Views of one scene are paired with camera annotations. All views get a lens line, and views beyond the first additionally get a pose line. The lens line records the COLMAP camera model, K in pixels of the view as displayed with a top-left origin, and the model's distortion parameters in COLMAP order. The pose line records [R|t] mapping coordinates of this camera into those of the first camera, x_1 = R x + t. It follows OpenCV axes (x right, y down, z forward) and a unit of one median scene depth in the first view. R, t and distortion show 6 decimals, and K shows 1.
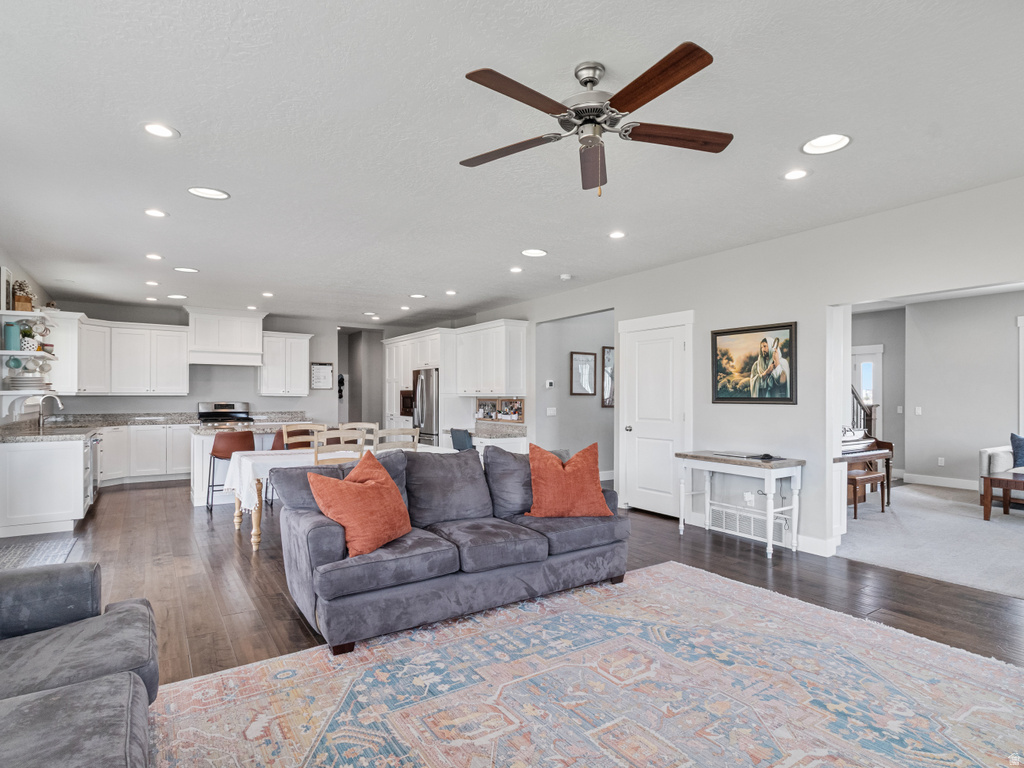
lens RADIAL K [[541.4, 0, 522.7], [0, 541.4, 389.8], [0, 0, 1]] dist [0.001594, 0.002046]
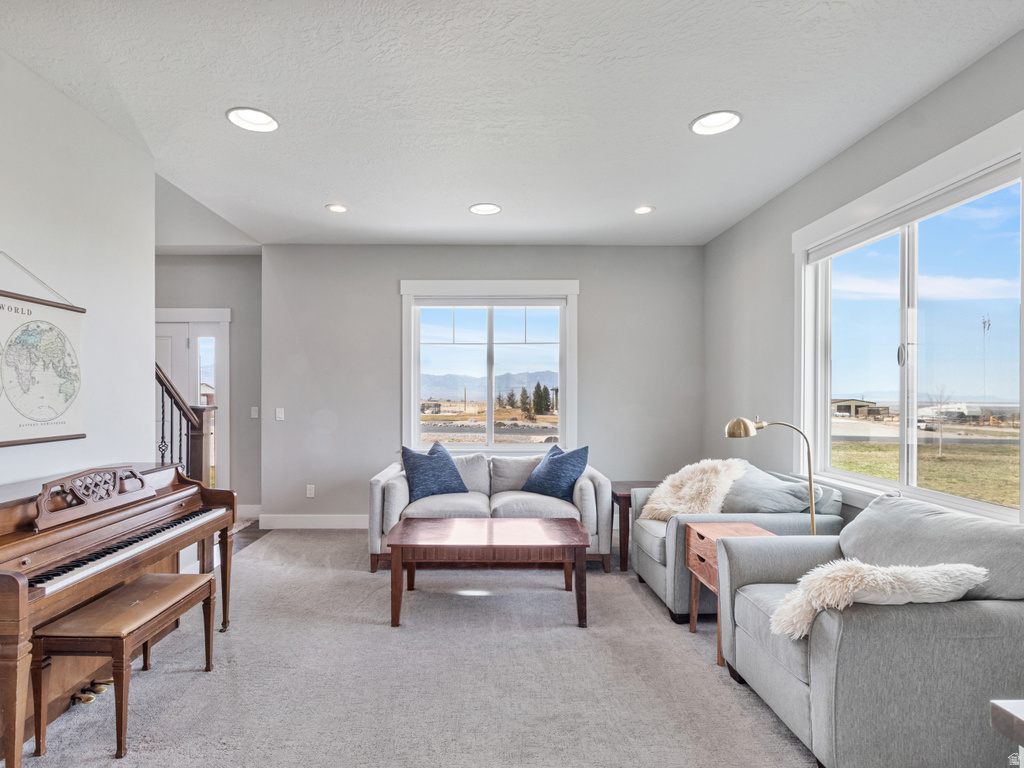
lens RADIAL K [[570.7, 0, 509.8], [0, 570.7, 397.9], [0, 0, 1]] dist [0.015750, 0.000557]
pose [[0.523956, -0.009223, 0.851695, 0.493987], [-0.010065, 0.999805, 0.017018, 0.009878], [-0.851686, -0.017489, 0.523761, 0.690883]]
